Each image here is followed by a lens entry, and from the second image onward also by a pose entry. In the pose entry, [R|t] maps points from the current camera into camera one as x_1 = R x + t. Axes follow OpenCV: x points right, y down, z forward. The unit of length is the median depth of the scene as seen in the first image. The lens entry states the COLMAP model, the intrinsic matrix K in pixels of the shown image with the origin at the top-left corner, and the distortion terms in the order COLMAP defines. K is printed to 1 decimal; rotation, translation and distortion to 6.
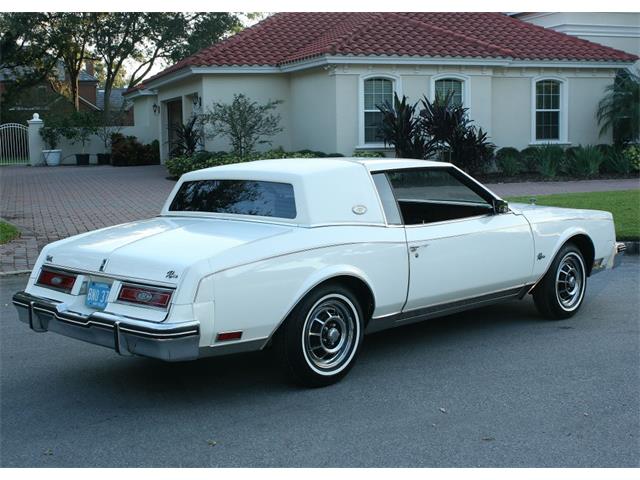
lens RADIAL K [[879.4, 0, 337.0], [0, 879.4, 239.5], [0, 0, 1]] dist [-0.090238, 0.082221]
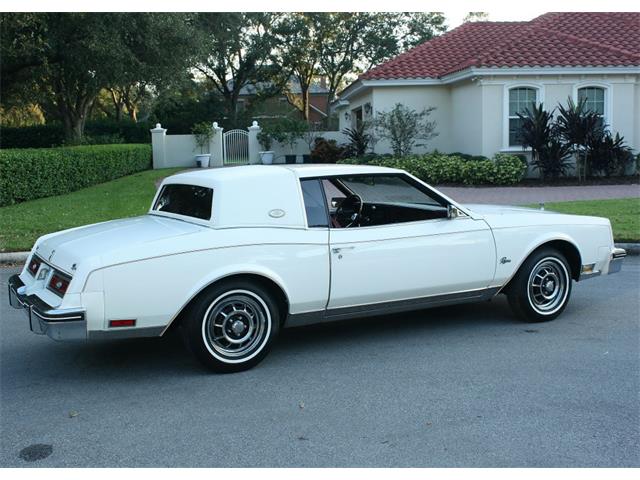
lens RADIAL K [[756.9, 0, 320.0], [0, 756.9, 240.0], [0, 0, 1]] dist [-0.101157, 0.058340]
pose [[0.958893, 0.031090, -0.282060, 0.319794], [-0.026645, 0.999453, 0.019582, -0.018946], [0.282515, -0.011261, 0.959197, 0.109486]]
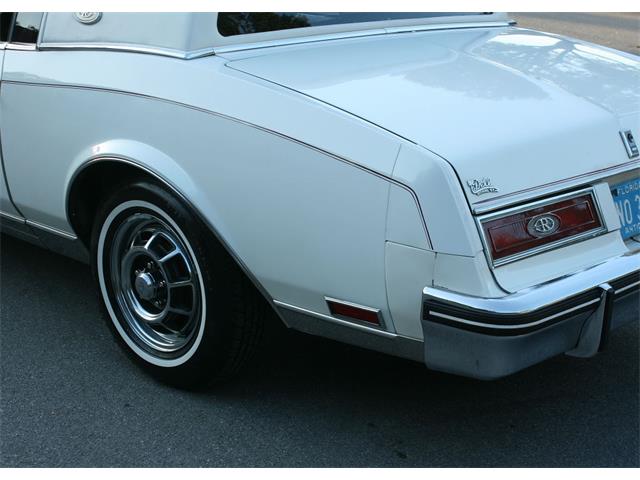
lens RADIAL K [[1091.6, 0, 320.0], [0, 1091.6, 240.0], [0, 0, 1]] dist [-0.013272, 0.078225]
pose [[-0.004005, -0.280279, 0.959910, -0.729293], [0.069790, 0.957499, 0.279866, -0.083726], [-0.997554, 0.068114, 0.015726, 1.004822]]
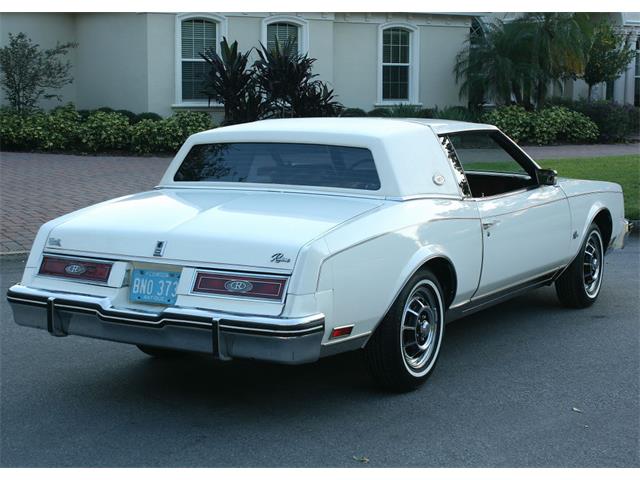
lens RADIAL K [[1091.6, 0, 320.0], [0, 1091.6, 240.0], [0, 0, 1]] dist [-0.013272, 0.078225]
pose [[0.974731, -0.009653, 0.223171, -0.299508], [0.005936, 0.999832, 0.017316, 0.004644], [-0.223301, -0.015554, 0.974625, 0.003565]]
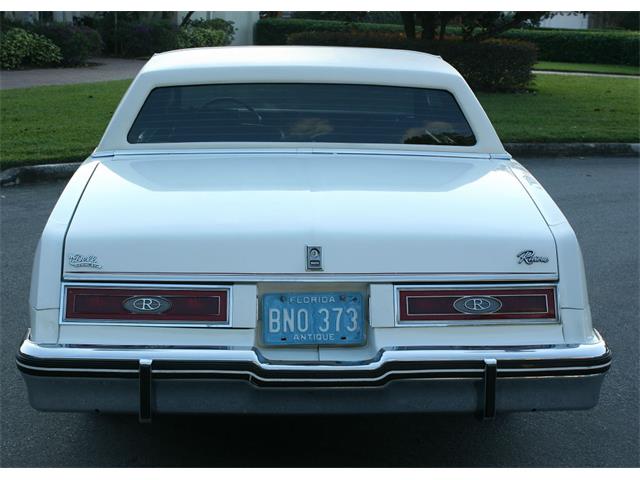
lens RADIAL K [[1039.8, 0, 320.0], [0, 1039.8, 240.0], [0, 0, 1]] dist [-0.029360, 0.075676]
pose [[0.685091, -0.116693, 0.719050, -0.600842], [0.049822, 0.992280, 0.113567, -0.042371], [-0.726752, -0.041979, 0.685616, 0.508802]]
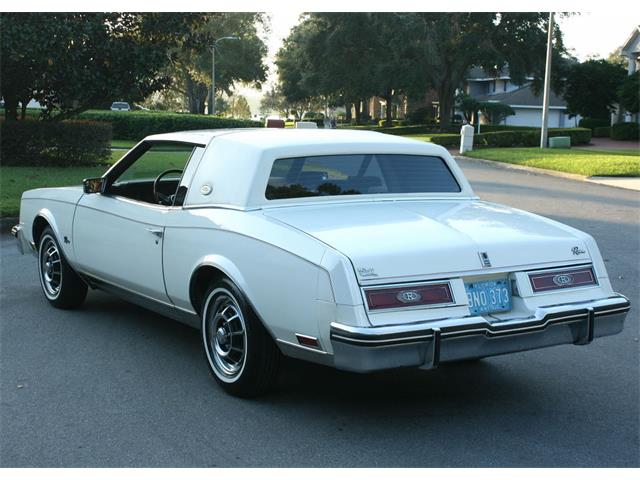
lens RADIAL K [[948.8, 0, 320.0], [0, 948.8, 240.0], [0, 0, 1]] dist [0.010696, 0.021636]
pose [[0.234780, -0.101506, 0.966734, -1.001440], [0.081085, 0.993112, 0.084584, -0.065862], [-0.968661, 0.058529, 0.241393, 0.809045]]
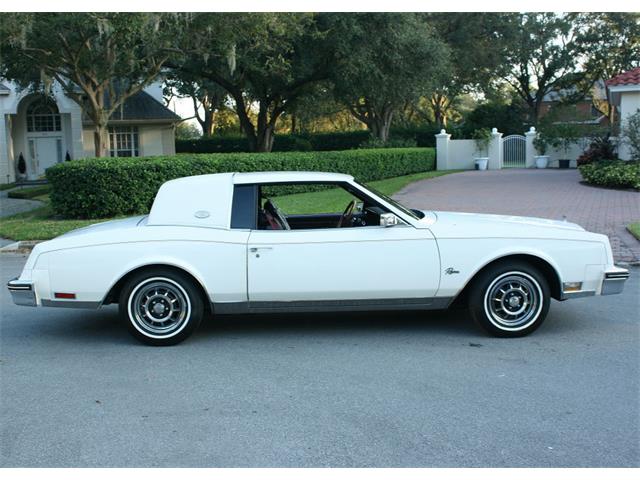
lens RADIAL K [[691.2, 0, 320.0], [0, 691.2, 240.0], [0, 0, 1]] dist [-0.095281, 0.020901]
pose [[0.743529, 0.082457, -0.663601, 0.759299], [-0.067704, 0.996552, 0.047969, -0.052612], [0.665268, 0.009262, 0.746547, 0.349797]]
